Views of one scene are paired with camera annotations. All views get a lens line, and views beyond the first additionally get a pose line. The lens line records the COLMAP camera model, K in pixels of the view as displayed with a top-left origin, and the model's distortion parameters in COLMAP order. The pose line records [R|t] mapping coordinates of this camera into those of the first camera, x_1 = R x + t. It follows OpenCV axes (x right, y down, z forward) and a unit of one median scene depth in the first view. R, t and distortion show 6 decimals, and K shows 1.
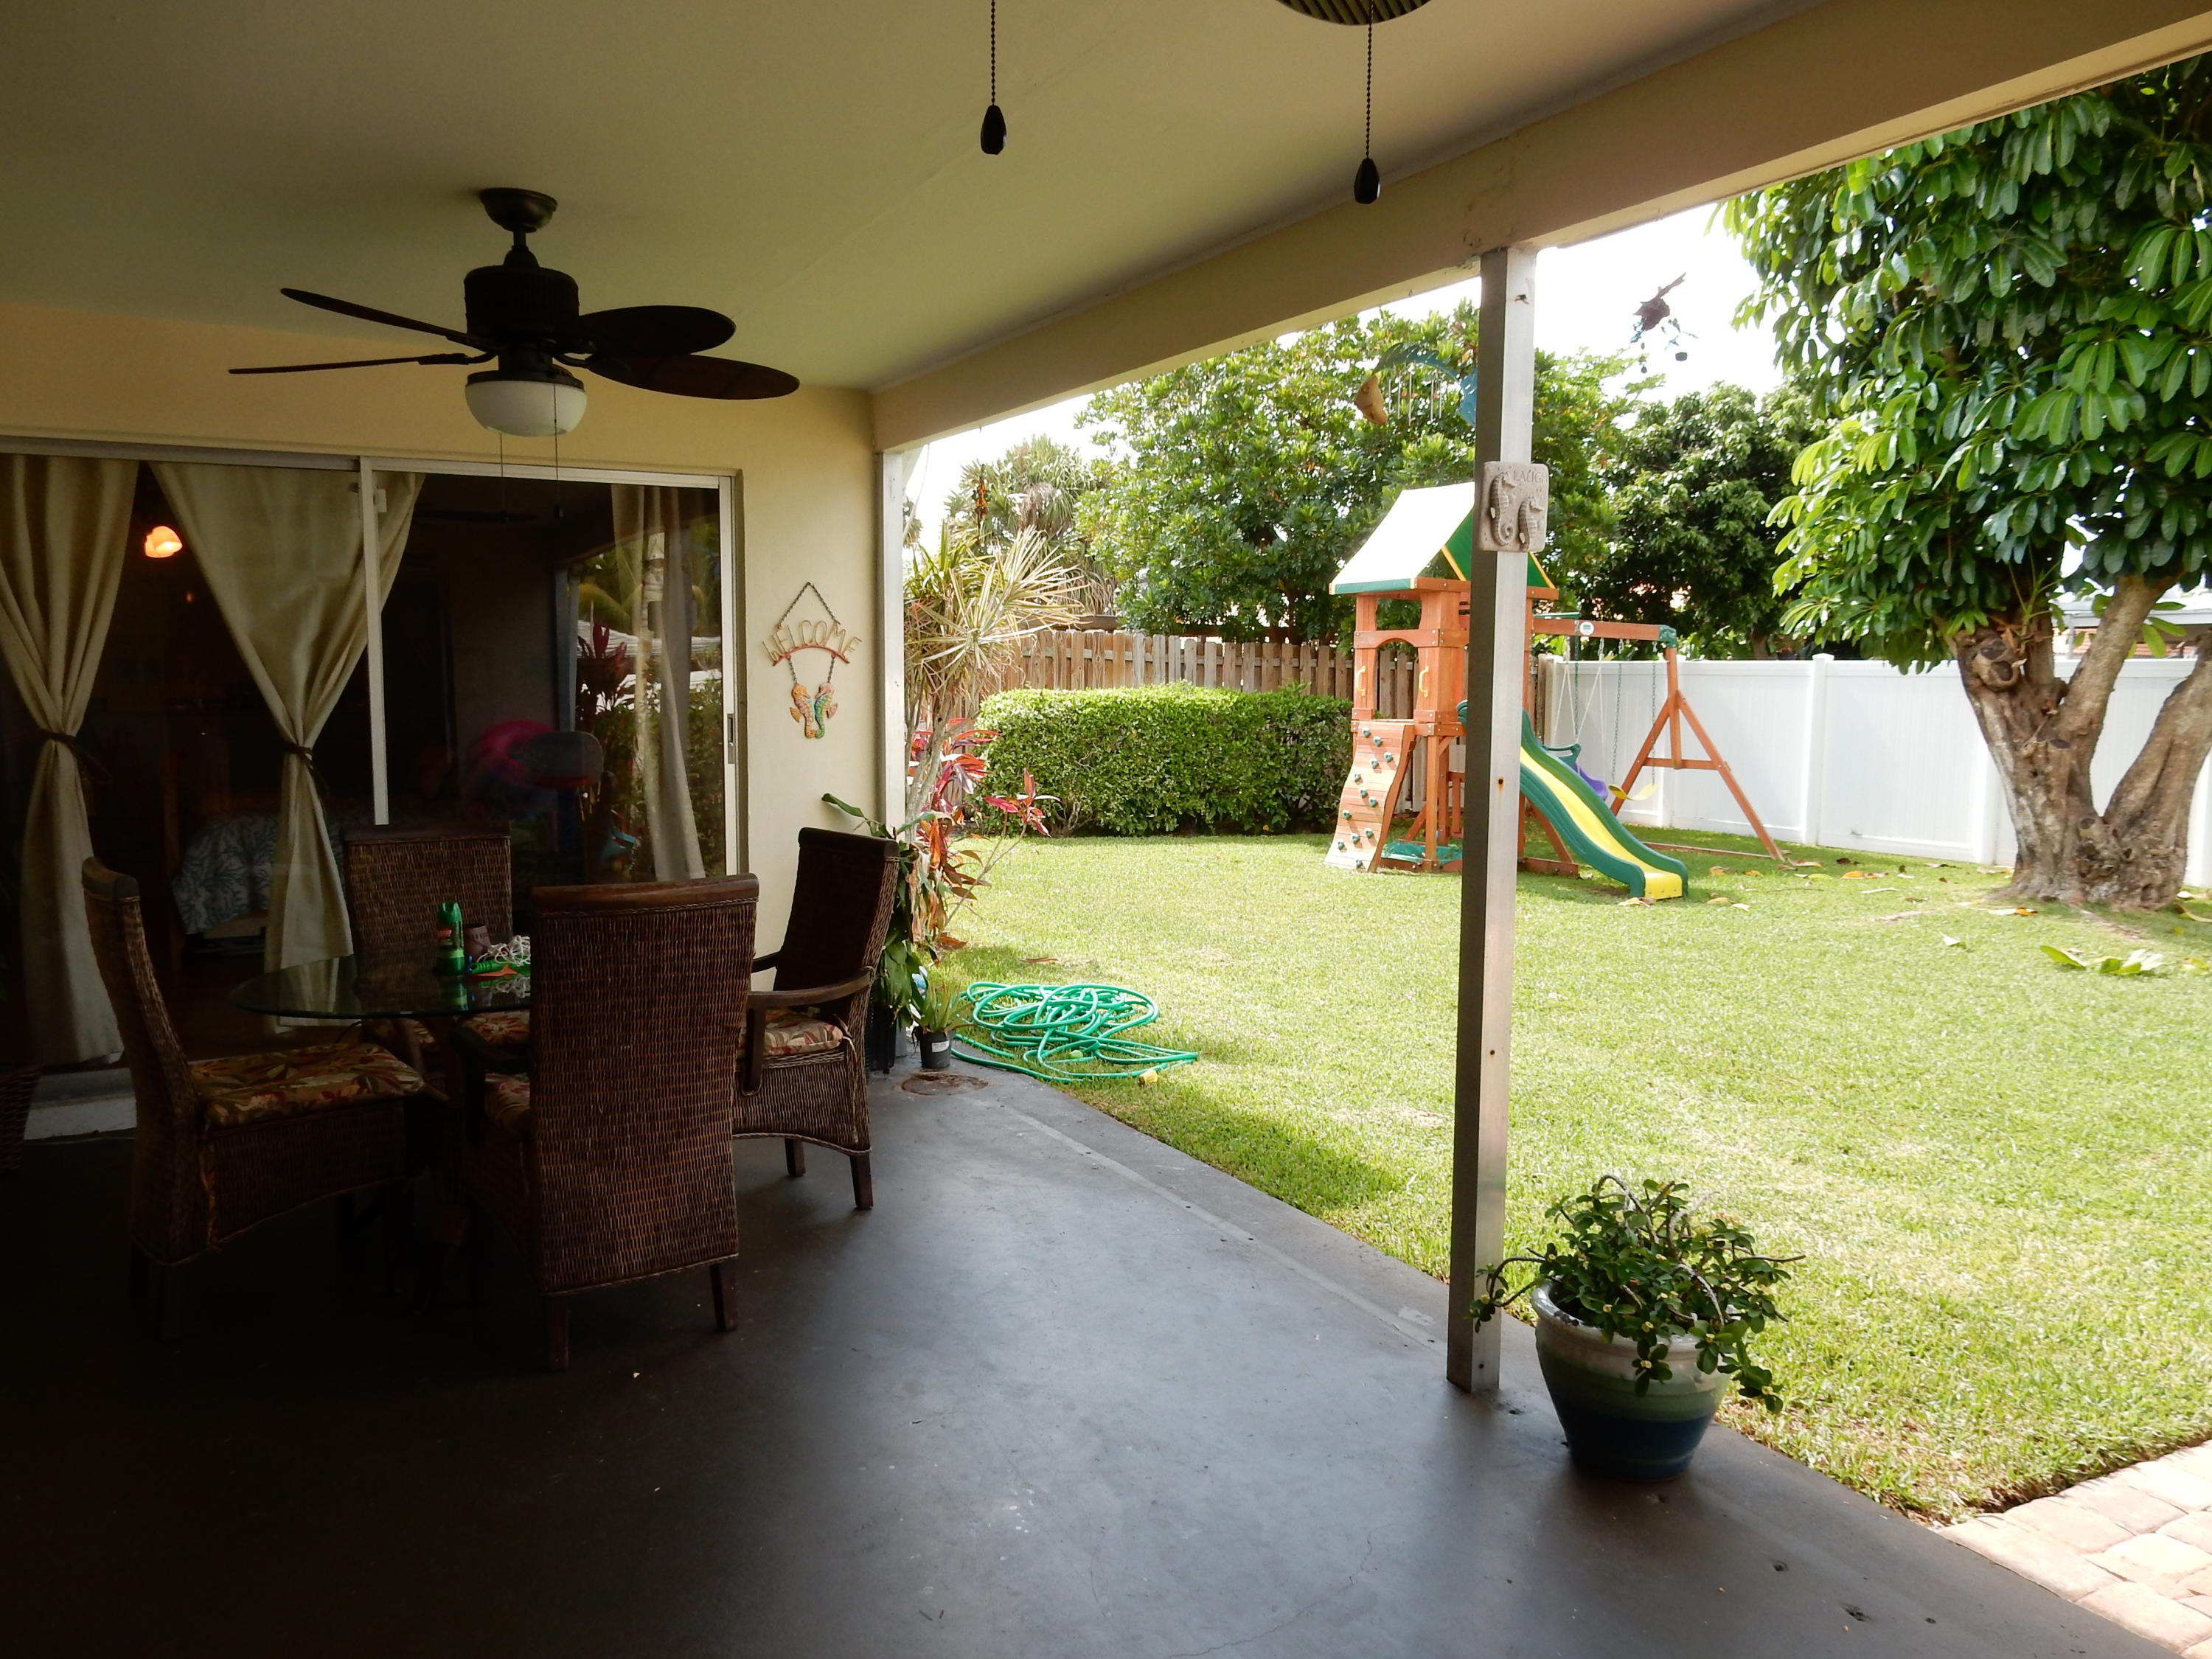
lens RADIAL K [[1616.6, 0, 1106.0], [0, 1616.6, 829.5], [0, 0, 1]] dist [0.005450, 0.003006]
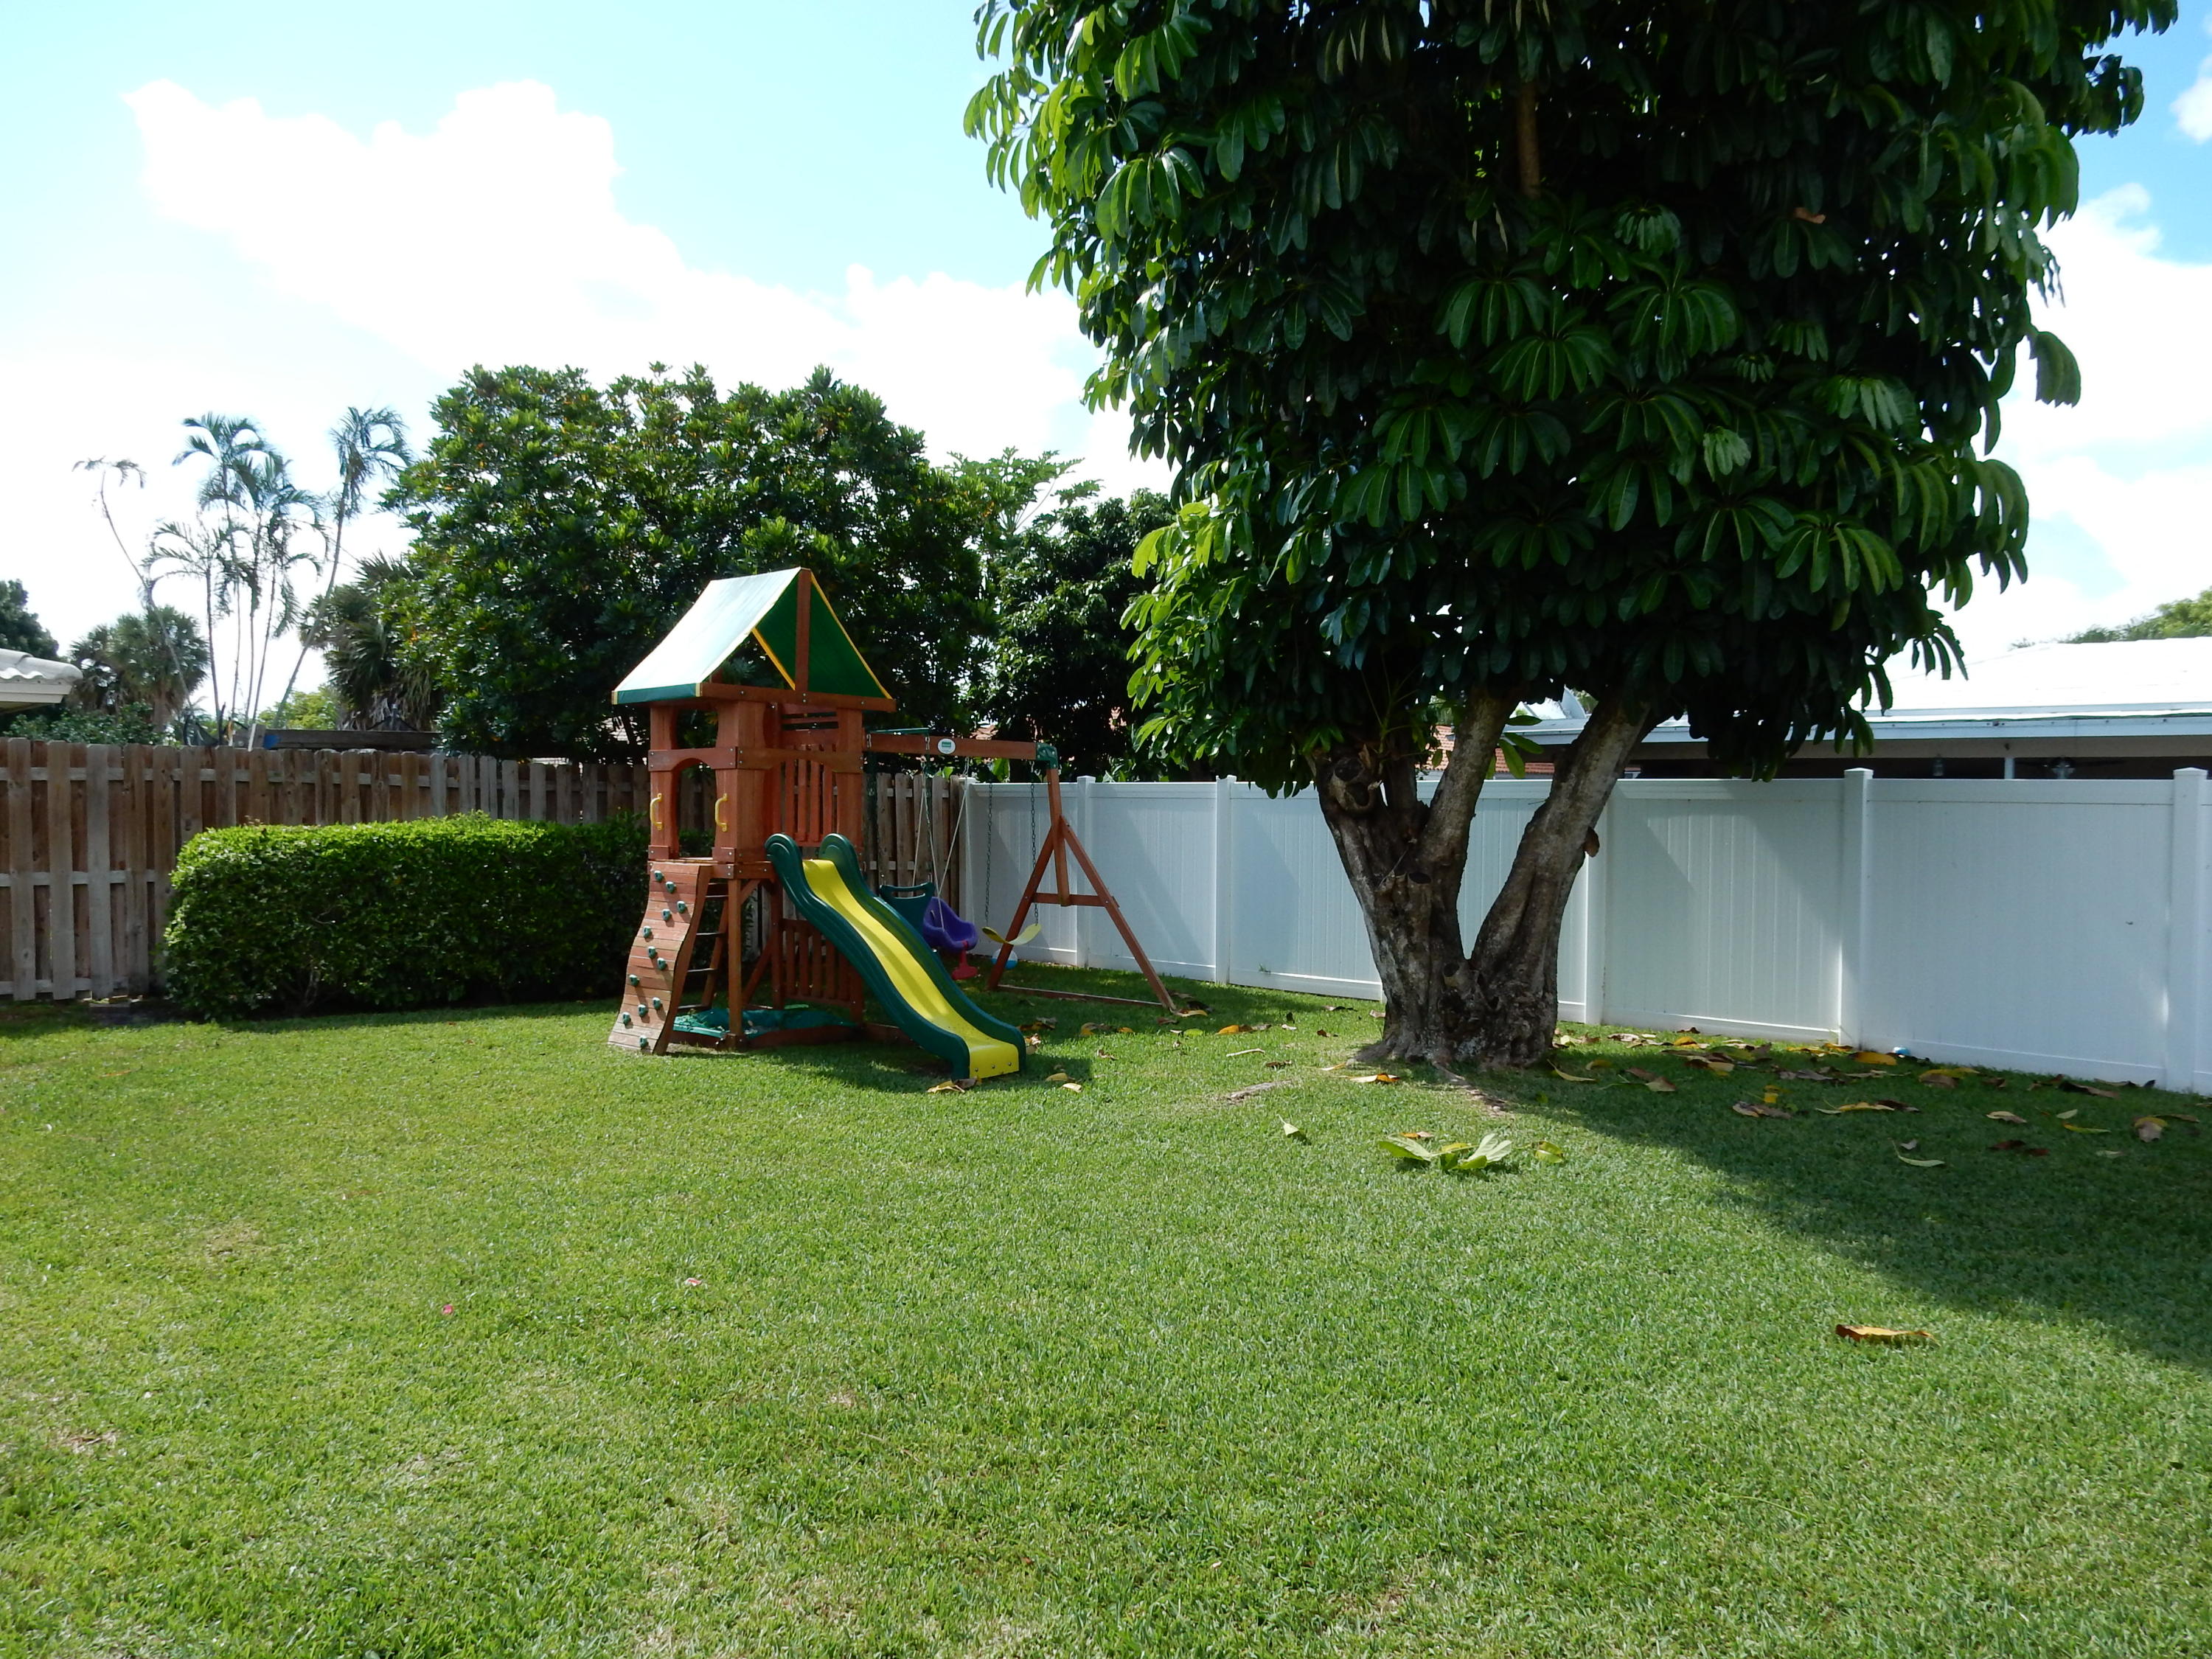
lens RADIAL K [[1584.5, 0, 1106.0], [0, 1584.5, 829.5], [0, 0, 1]] dist [0.002590, -0.001526]
pose [[0.965564, -0.014751, 0.259749, 0.198832], [0.033807, 0.997040, -0.069046, -0.024767], [-0.257961, 0.075450, 0.963205, 0.216535]]
